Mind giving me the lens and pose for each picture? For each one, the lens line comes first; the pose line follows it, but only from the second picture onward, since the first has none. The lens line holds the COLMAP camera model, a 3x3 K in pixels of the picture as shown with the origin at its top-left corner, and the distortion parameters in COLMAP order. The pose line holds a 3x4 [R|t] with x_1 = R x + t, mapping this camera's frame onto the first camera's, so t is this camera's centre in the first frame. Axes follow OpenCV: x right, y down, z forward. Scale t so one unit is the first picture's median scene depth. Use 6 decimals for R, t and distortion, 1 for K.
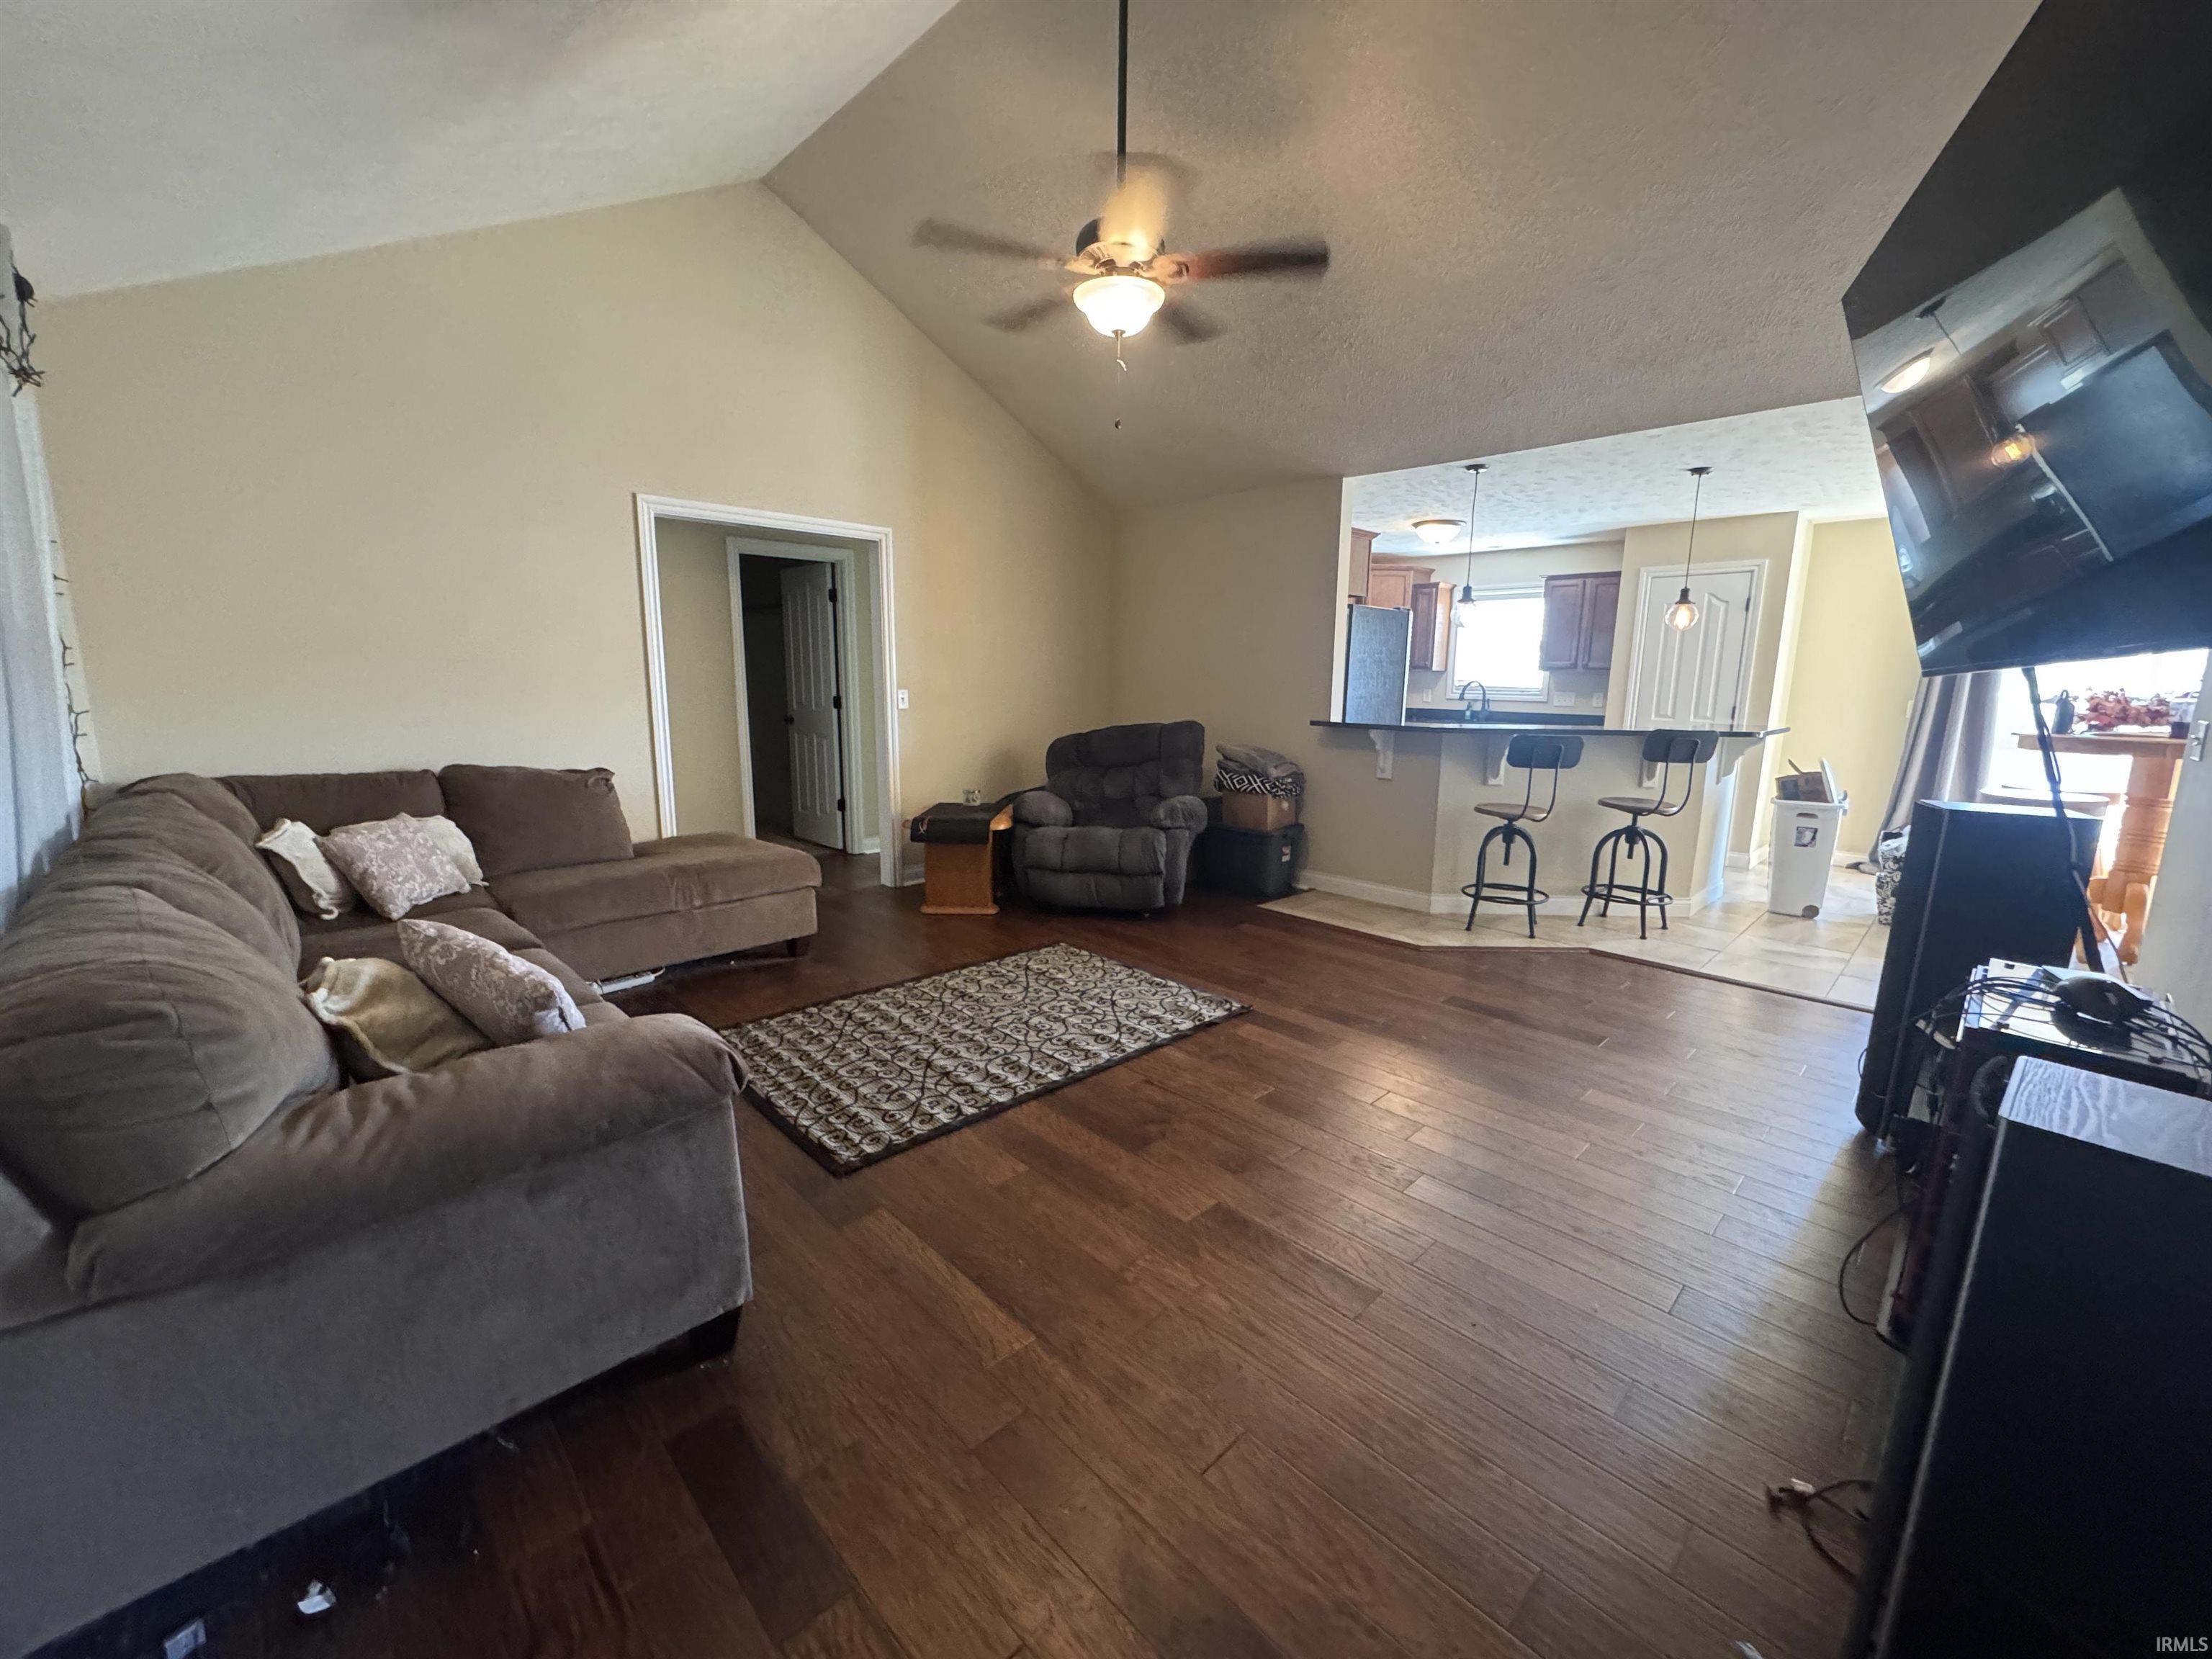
lens RADIAL K [[879.9, 0, 1107.2], [0, 879.9, 832.9], [0, 0, 1]] dist [-0.000159, -0.000015]
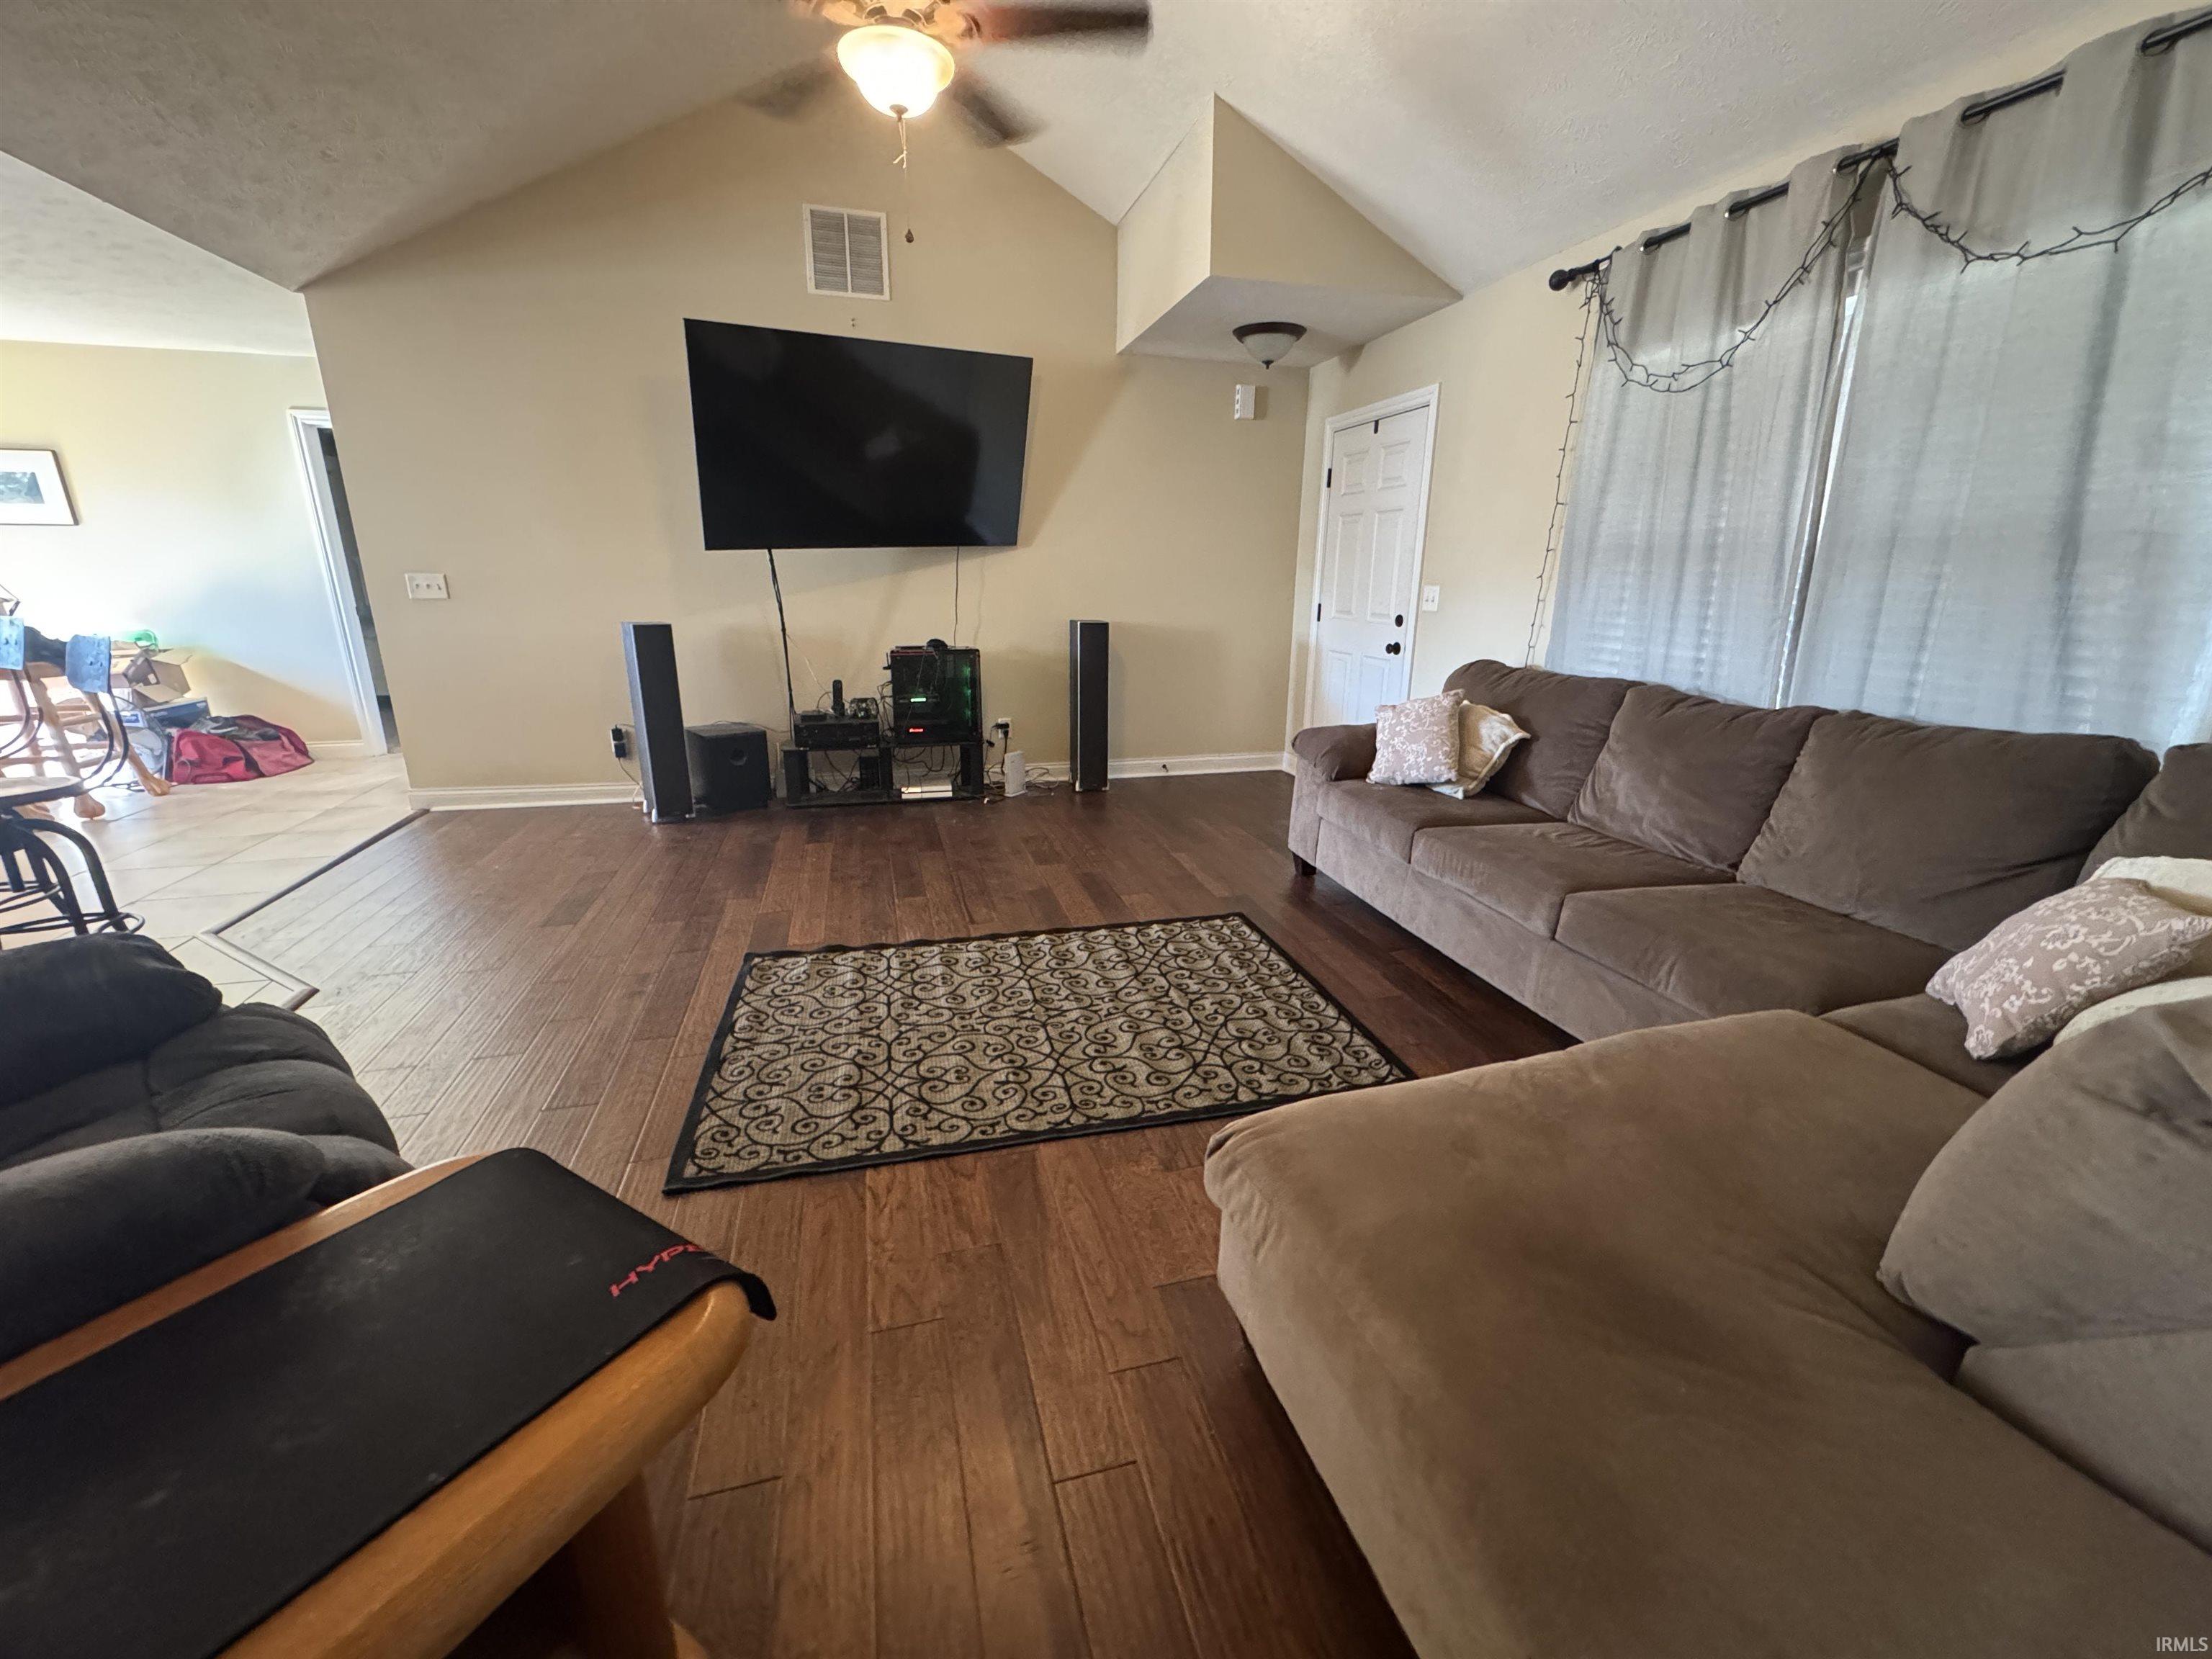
lens RADIAL K [[879.9, 0, 1108.1], [0, 879.9, 820.2], [0, 0, 1]] dist [-0.000159, -0.000015]
pose [[-0.873981, -0.150055, 0.462213, -0.546946], [0.066208, 0.905497, 0.419156, -0.268876], [-0.481429, 0.396937, -0.781452, 1.567362]]
